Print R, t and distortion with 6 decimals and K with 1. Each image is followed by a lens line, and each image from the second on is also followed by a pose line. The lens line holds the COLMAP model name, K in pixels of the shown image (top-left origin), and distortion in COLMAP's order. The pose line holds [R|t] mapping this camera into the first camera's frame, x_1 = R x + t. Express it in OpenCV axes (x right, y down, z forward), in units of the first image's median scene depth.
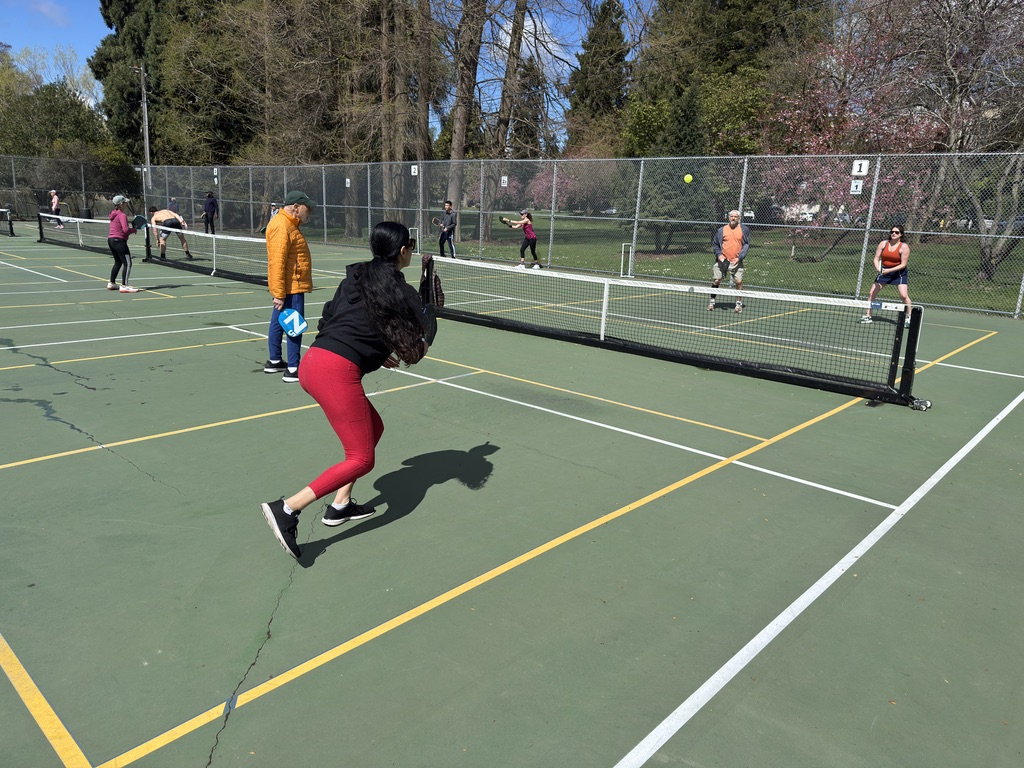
lens RADIAL K [[712.6, 0, 525.6], [0, 712.6, 385.5], [0, 0, 1]] dist [0.066791, -0.082773]
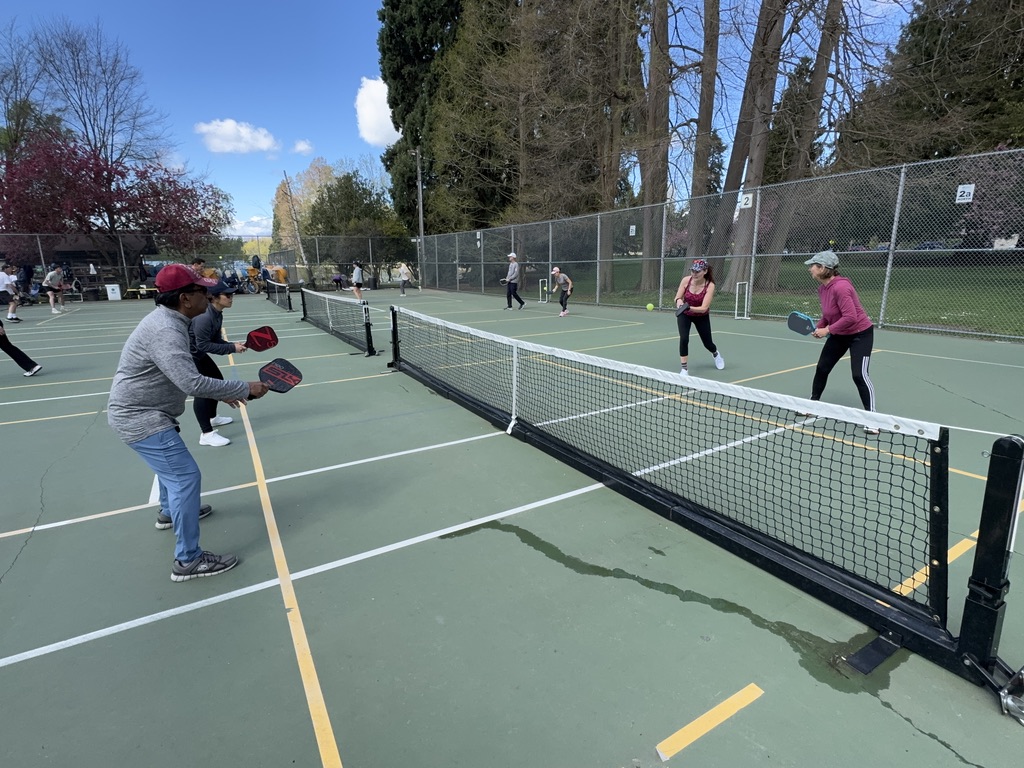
lens RADIAL K [[516.6, 0, 511.7], [0, 516.6, 379.1], [0, 0, 1]] dist [-0.004236, -0.000422]
pose [[0.949360, 0.010109, -0.314027, -0.195220], [-0.015876, 0.999749, -0.015813, -0.104299], [0.313789, 0.019998, 0.949282, 0.413649]]
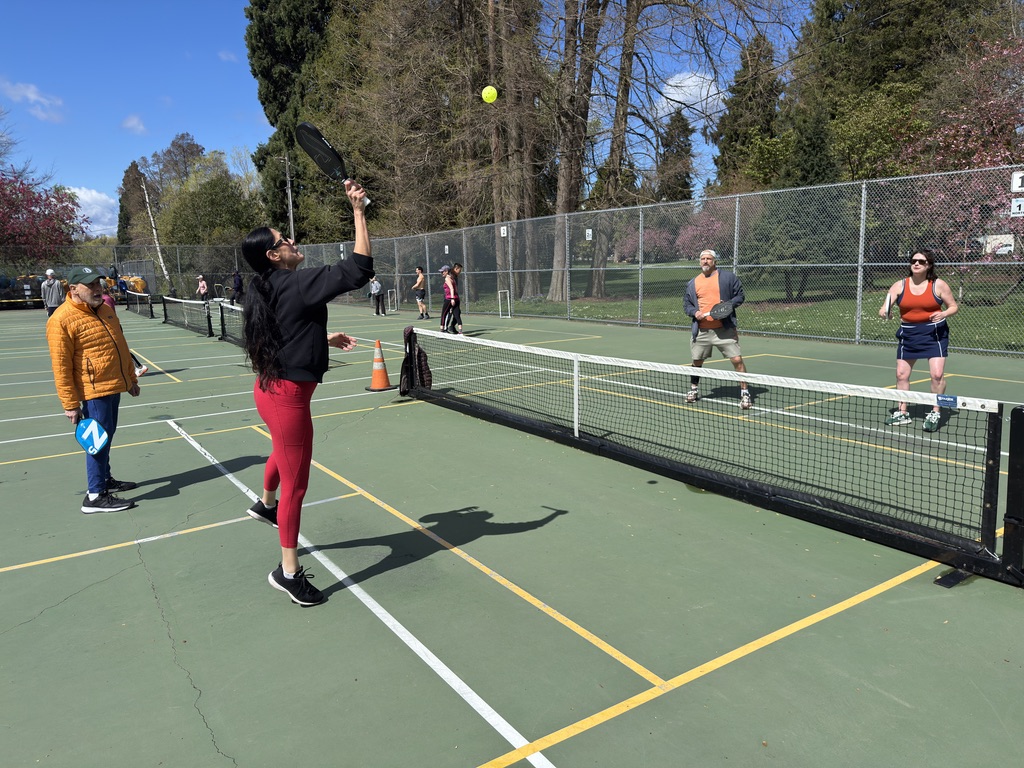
lens RADIAL K [[713.5, 0, 506.0], [0, 713.5, 386.3], [0, 0, 1]] dist [0.039337, -0.039882]
pose [[0.968029, -0.022206, -0.249855, 0.072625], [0.003269, 0.997106, -0.075954, -0.019875], [0.250818, 0.072709, 0.965300, 0.092367]]
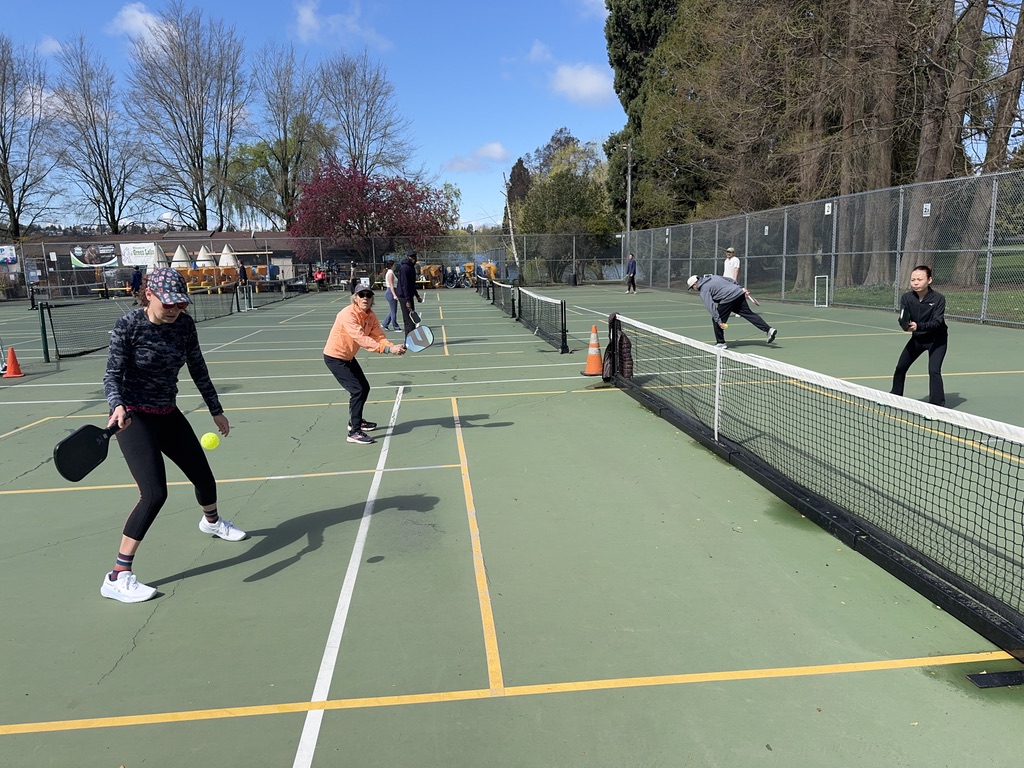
lens RADIAL K [[712.7, 0, 507.6], [0, 712.7, 402.3], [0, 0, 1]] dist [0.041925, -0.046266]
pose [[0.741011, 0.072113, -0.667610, 0.134226], [-0.105165, 0.994411, -0.009314, -0.023804], [0.663207, 0.077111, 0.744453, 0.125878]]
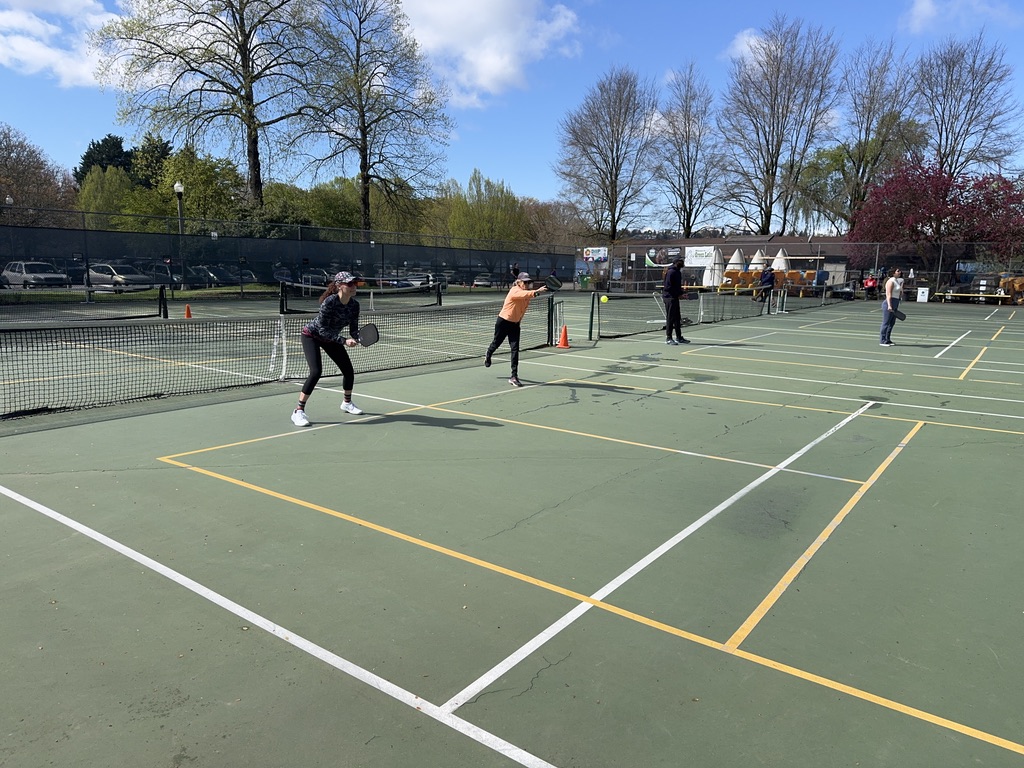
lens RADIAL K [[711.3, 0, 511.8], [0, 711.3, 398.2], [0, 0, 1]] dist [0.059023, -0.078052]
pose [[0.099571, 0.141654, -0.984896, 0.175891], [-0.248804, 0.961917, 0.113195, -0.027153], [0.963422, 0.233774, 0.131023, 0.147294]]
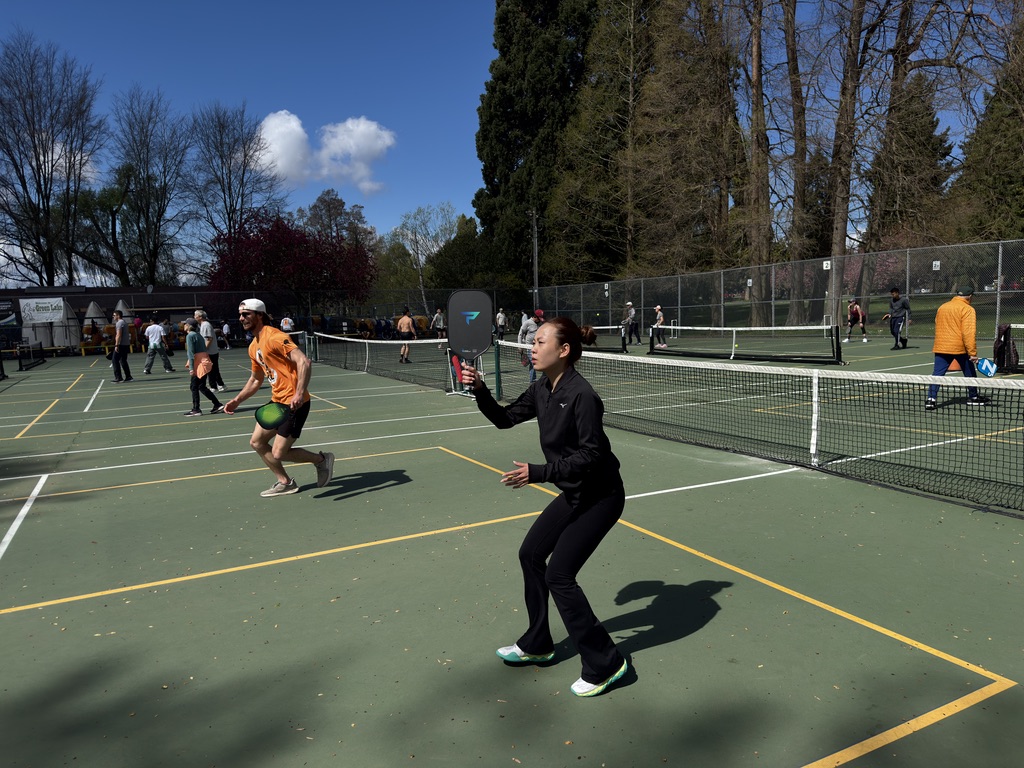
lens RADIAL K [[719.3, 0, 507.9], [0, 719.3, 399.1], [0, 0, 1]] dist [0.071184, -0.079608]
pose [[0.932645, -0.033904, -0.359198, -0.199281], [-0.009502, 0.992921, -0.118392, 0.042913], [0.360670, 0.113831, 0.925721, -0.192116]]
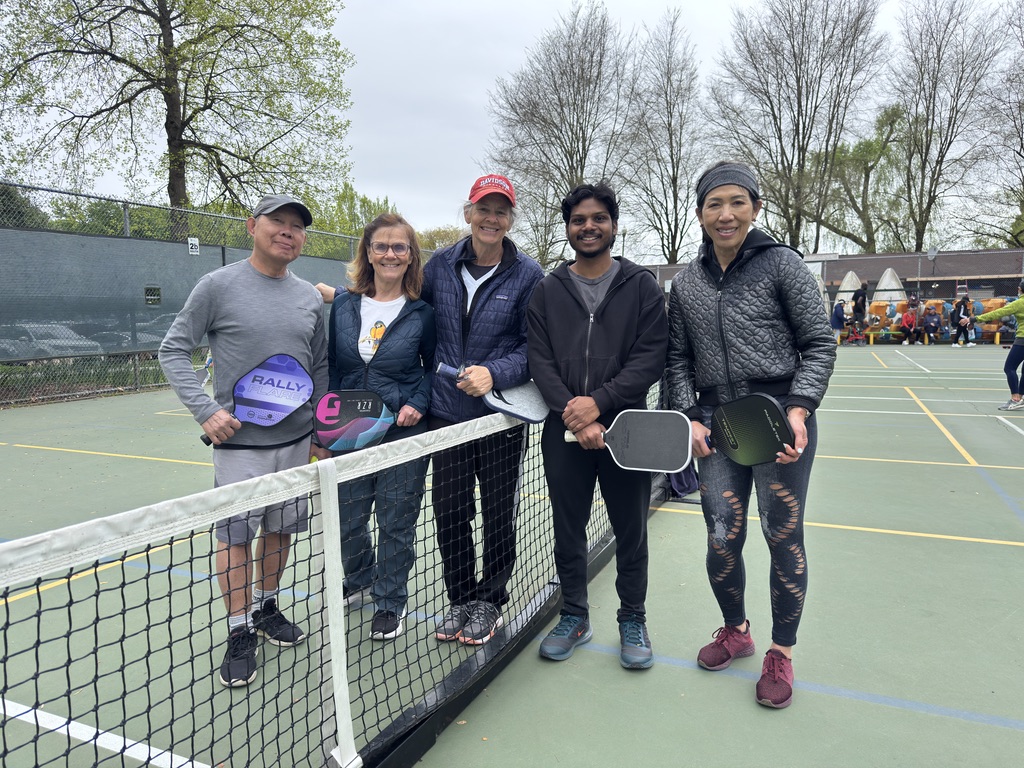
lens RADIAL K [[711.3, 0, 511.8], [0, 711.3, 398.2], [0, 0, 1]] dist [0.059023, -0.078052]
pose [[0.321385, 0.052143, -0.945512, -0.642984], [-0.197583, 0.980199, -0.013104, -0.016967], [0.926106, 0.191029, 0.325324, 0.064232]]
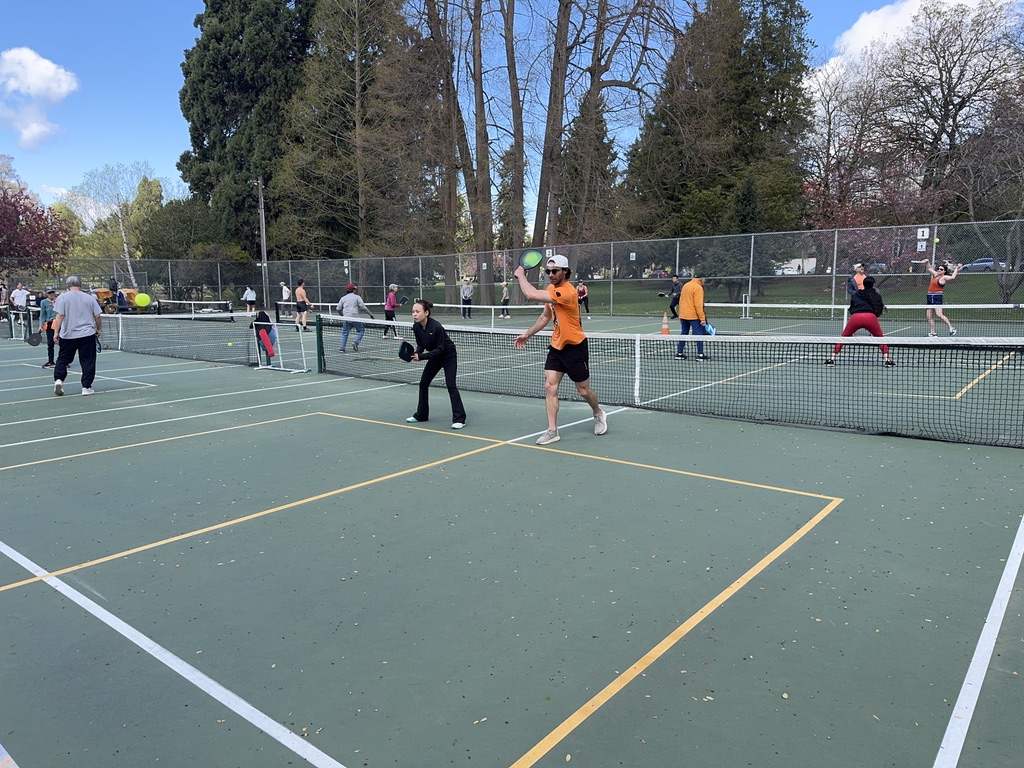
lens RADIAL K [[711.3, 0, 511.8], [0, 711.3, 398.2], [0, 0, 1]] dist [0.059023, -0.078052]
pose [[0.997393, -0.065134, 0.031059, -0.254894], [0.067332, 0.994834, -0.075969, 0.052094], [-0.025951, 0.077862, 0.996626, -0.243709]]
